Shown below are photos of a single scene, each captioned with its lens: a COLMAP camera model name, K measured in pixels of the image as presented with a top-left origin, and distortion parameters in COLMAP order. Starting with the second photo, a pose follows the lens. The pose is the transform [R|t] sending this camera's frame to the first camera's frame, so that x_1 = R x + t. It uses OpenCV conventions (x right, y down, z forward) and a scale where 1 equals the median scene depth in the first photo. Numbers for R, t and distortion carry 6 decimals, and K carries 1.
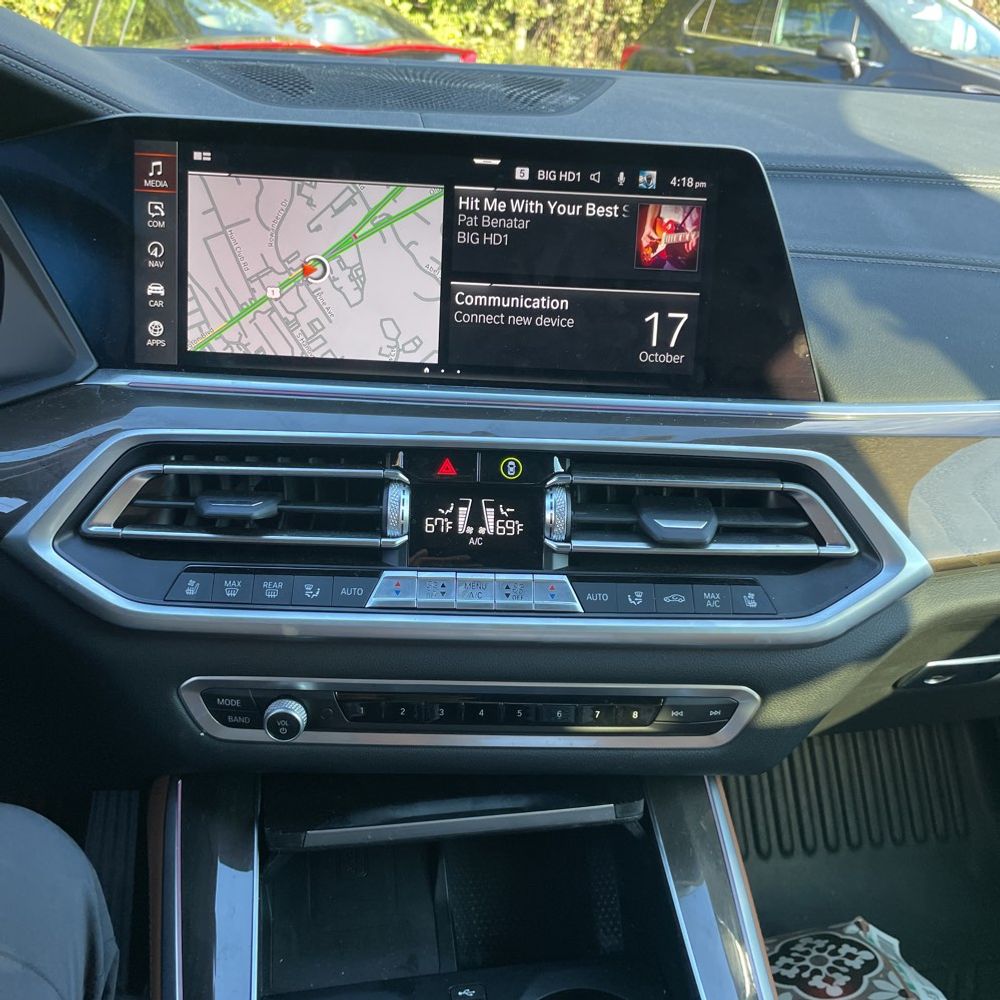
lens RADIAL K [[1216.9, 0, 481.1], [0, 1216.9, 532.1], [0, 0, 1]] dist [0.098237, -0.216604]
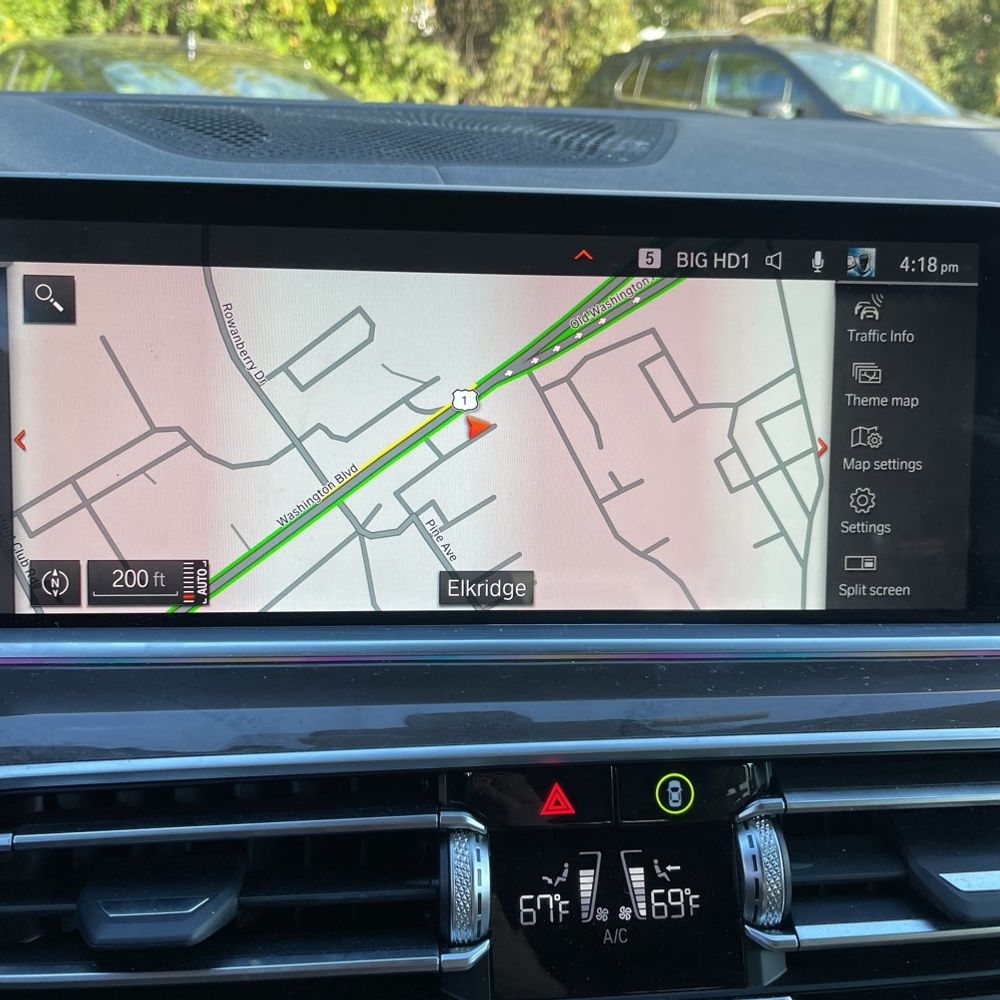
lens RADIAL K [[1205.9, 0, 500.0], [0, 1205.9, 500.0], [0, 0, 1]] dist [0.098940, -0.236324]
pose [[0.996936, -0.040014, 0.067214, -0.058713], [0.044743, 0.996516, -0.070389, -0.104429], [-0.064163, 0.073180, 0.995253, 0.326843]]
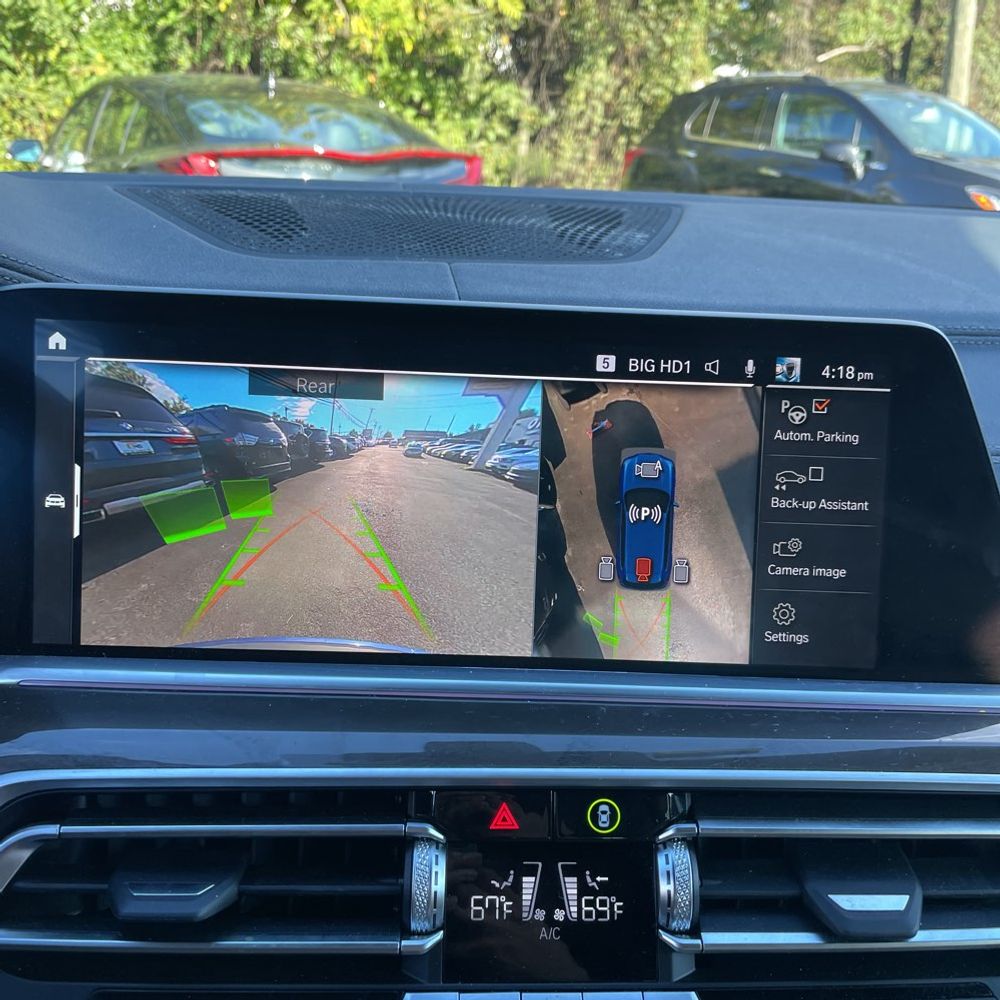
lens RADIAL K [[1205.9, 0, 500.0], [0, 1205.9, 500.0], [0, 0, 1]] dist [0.098940, -0.236324]
pose [[0.999865, -0.009117, 0.013695, -0.026377], [0.010367, 0.995506, -0.094131, -0.112520], [-0.012775, 0.094260, 0.995466, 0.245446]]
